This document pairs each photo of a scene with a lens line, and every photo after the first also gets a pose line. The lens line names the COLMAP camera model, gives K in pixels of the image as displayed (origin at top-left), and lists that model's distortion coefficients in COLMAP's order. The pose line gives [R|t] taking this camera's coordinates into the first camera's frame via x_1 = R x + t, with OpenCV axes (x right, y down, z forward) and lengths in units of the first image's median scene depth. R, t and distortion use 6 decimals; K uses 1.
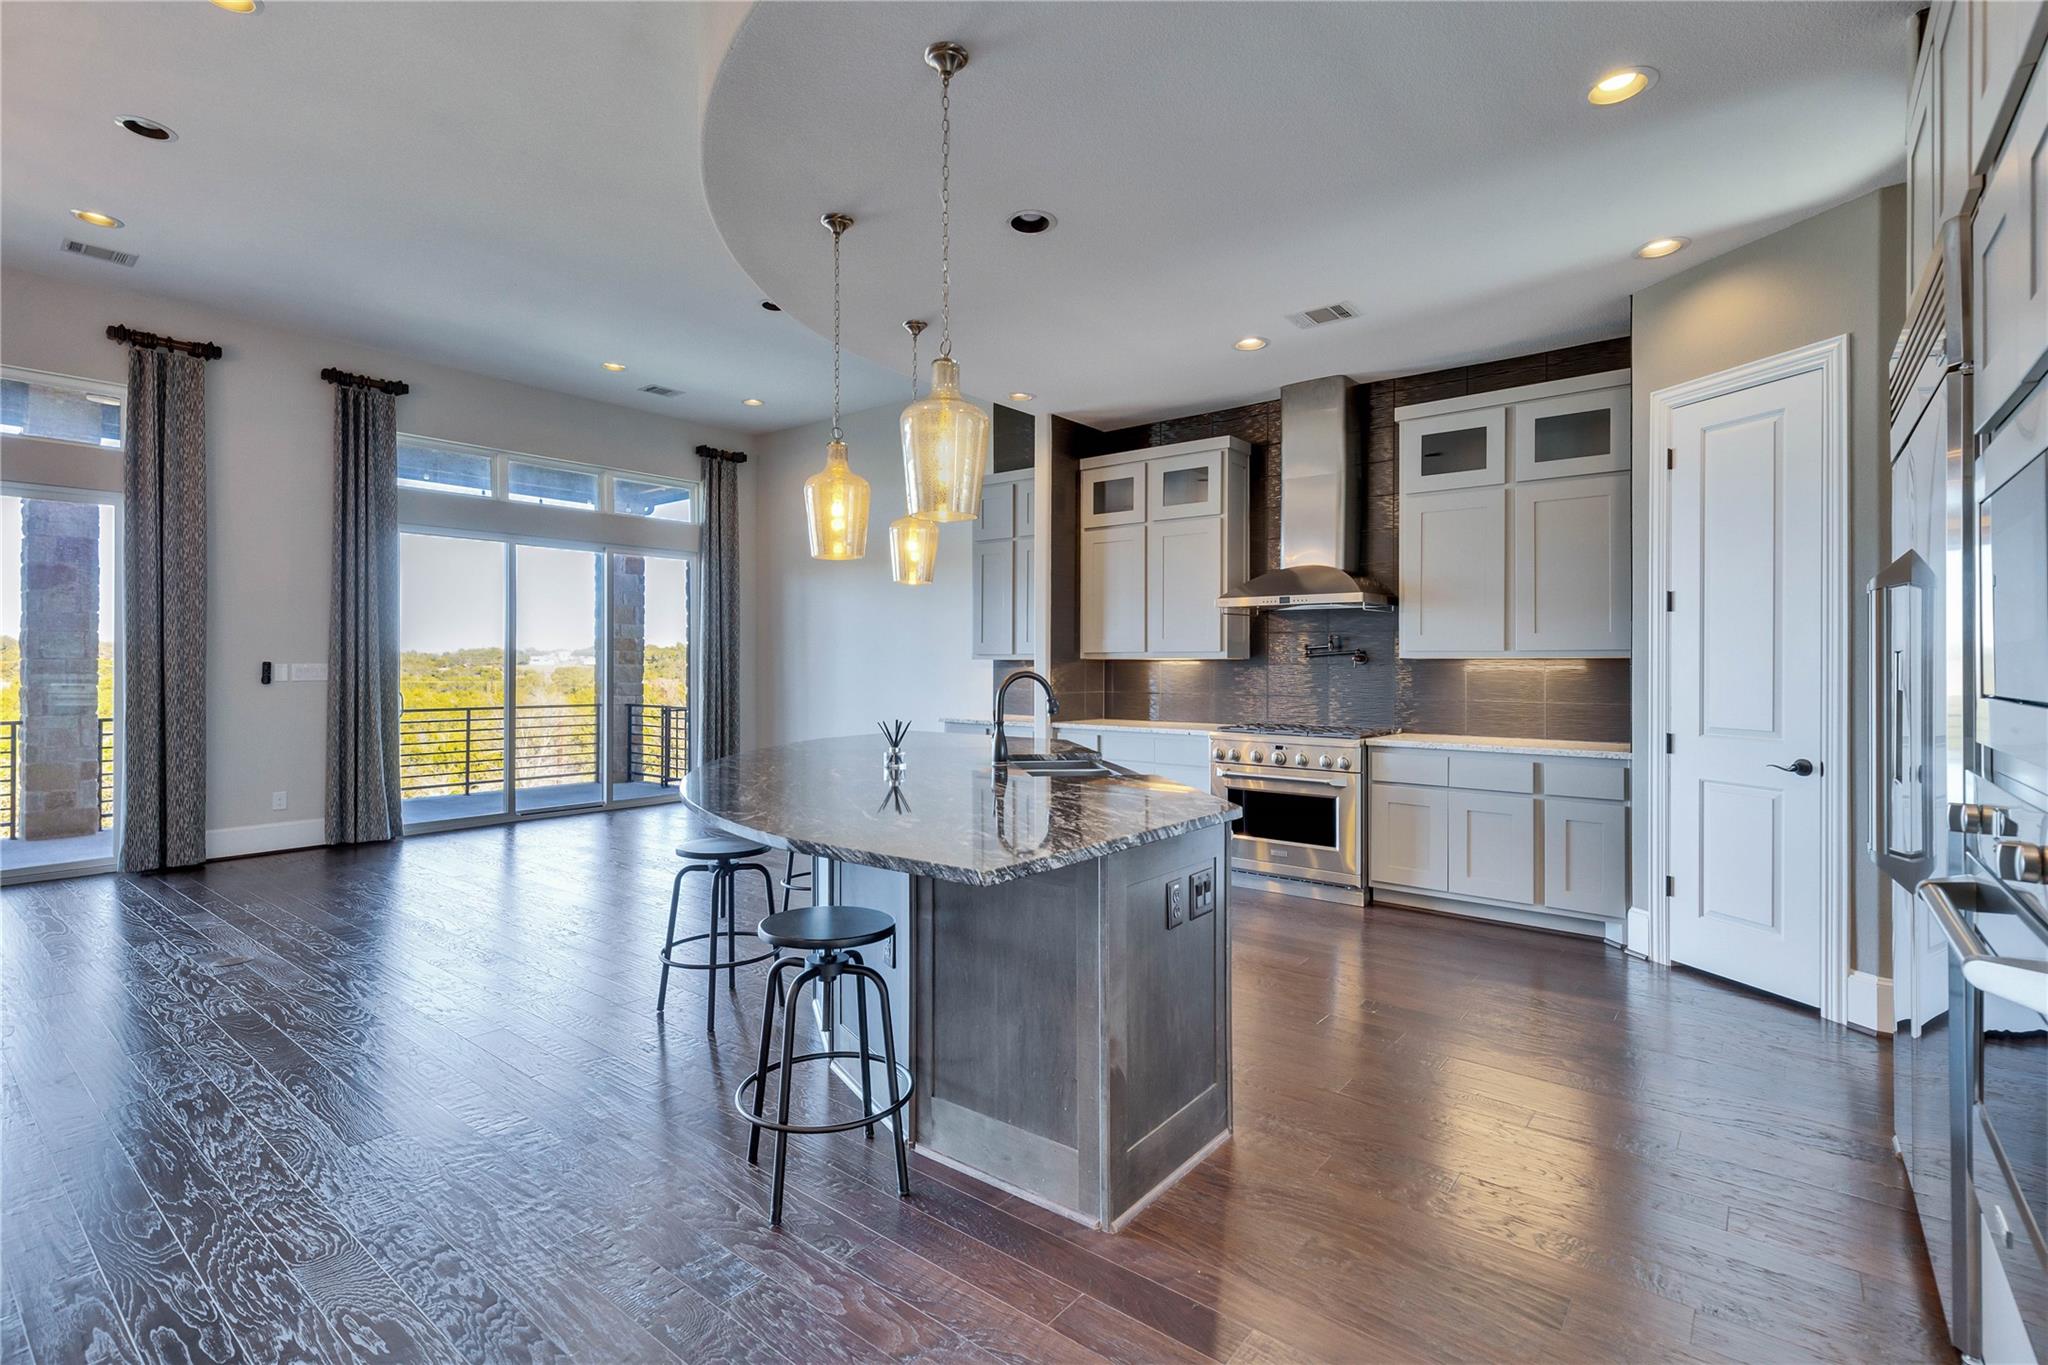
lens RADIAL K [[949.5, 0, 1029.7], [0, 949.5, 659.5], [0, 0, 1]] dist [0.026986, -0.000158]
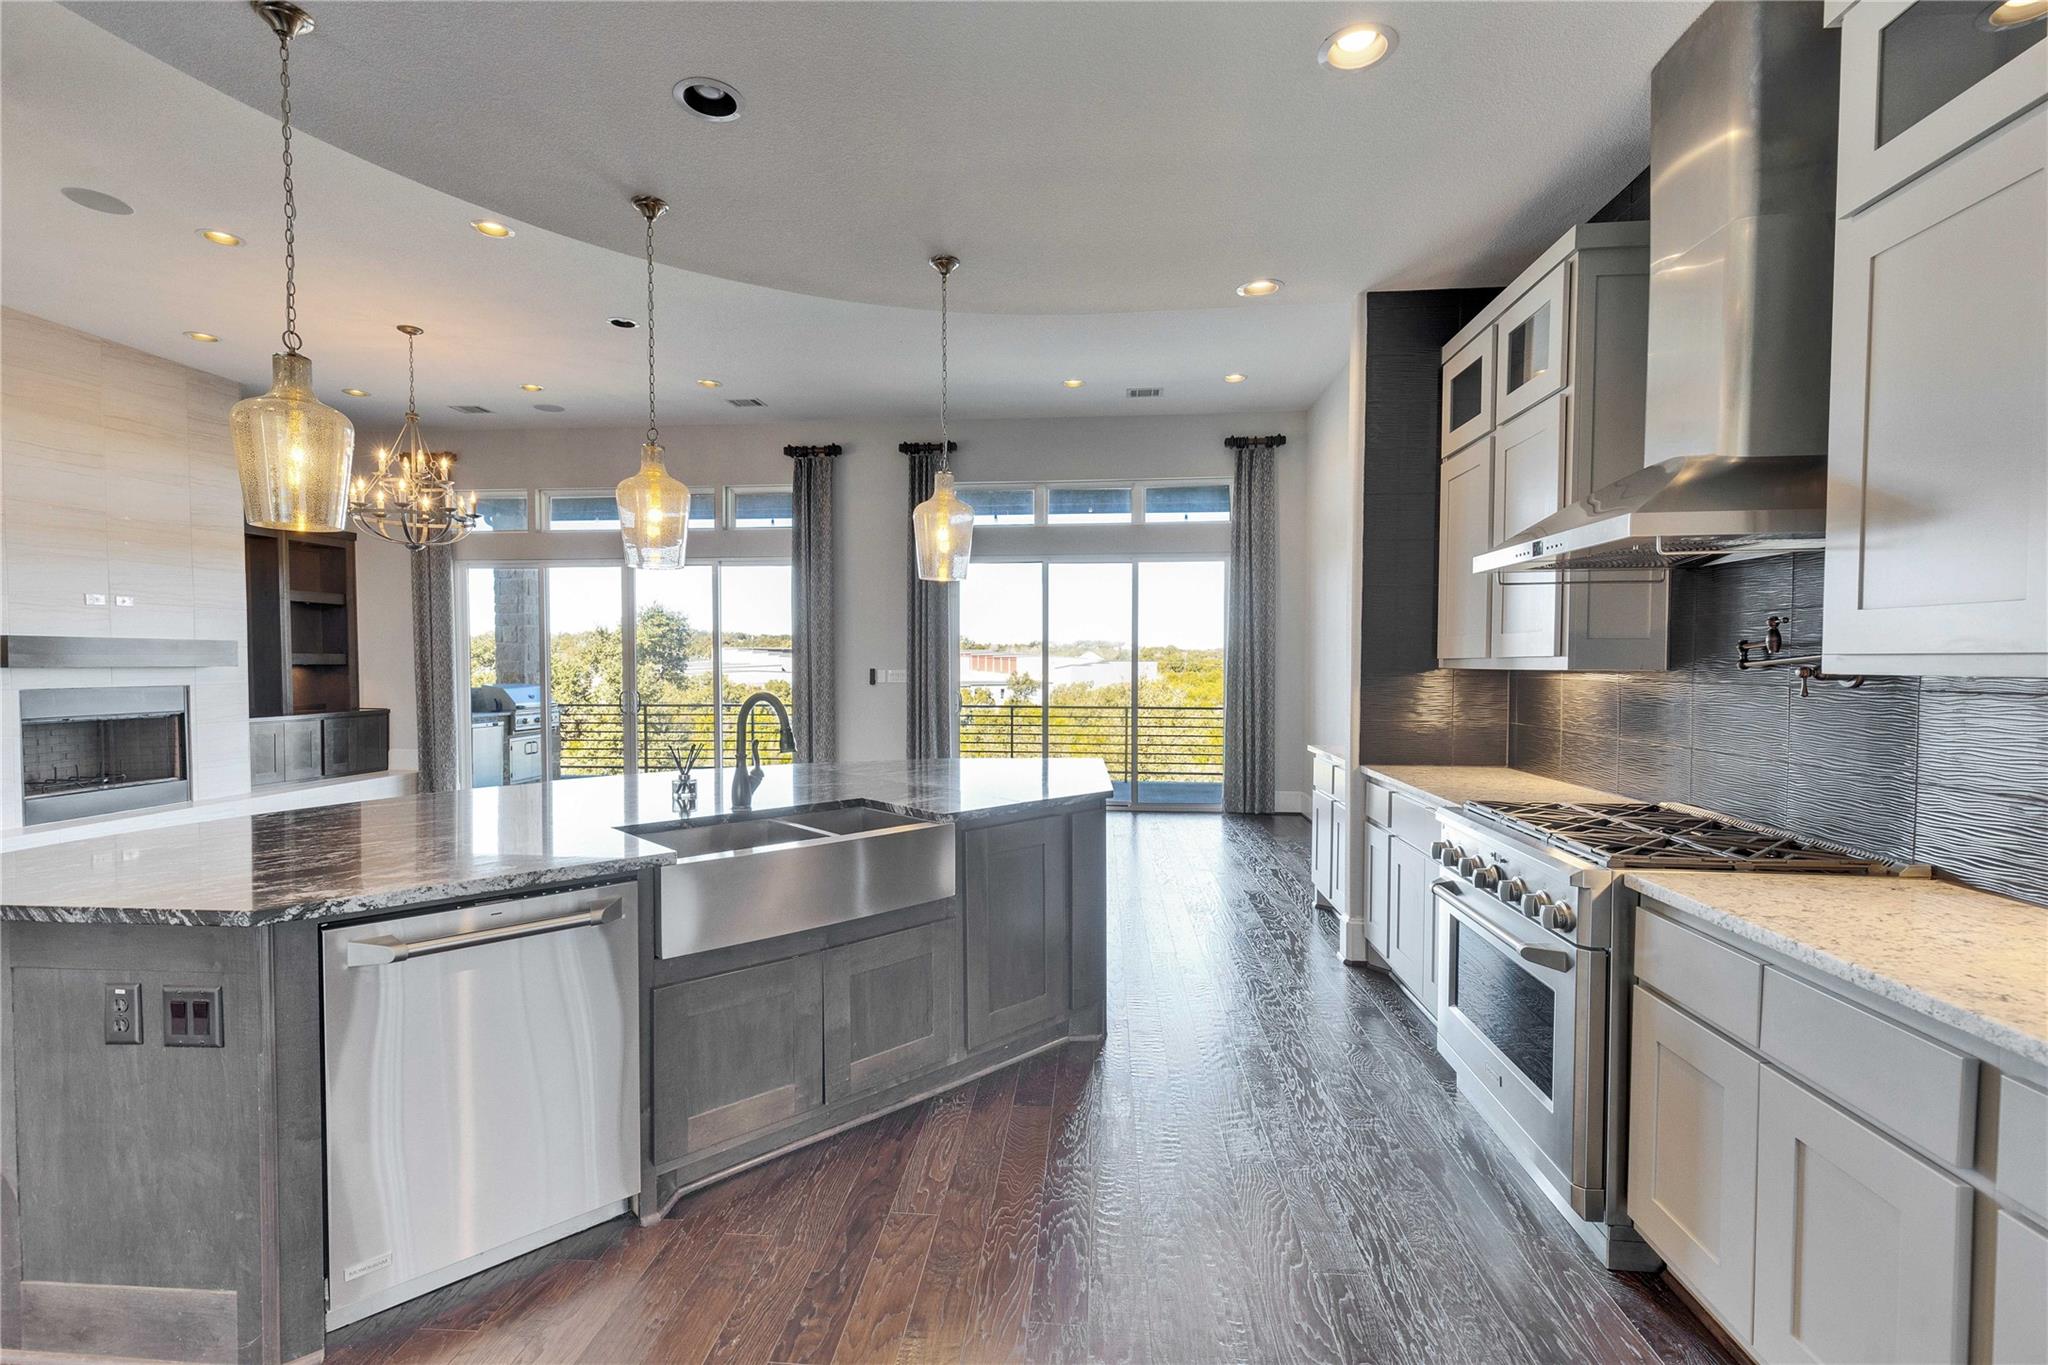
lens RADIAL K [[929.8, 0, 1016.2], [0, 929.8, 686.8], [0, 0, 1]] dist [0.012001, -0.000021]
pose [[0.549904, 0.019943, -0.834990, 0.479580], [0.004575, 0.999628, 0.026888, -0.007166], [0.835215, -0.018606, 0.549608, 0.494670]]
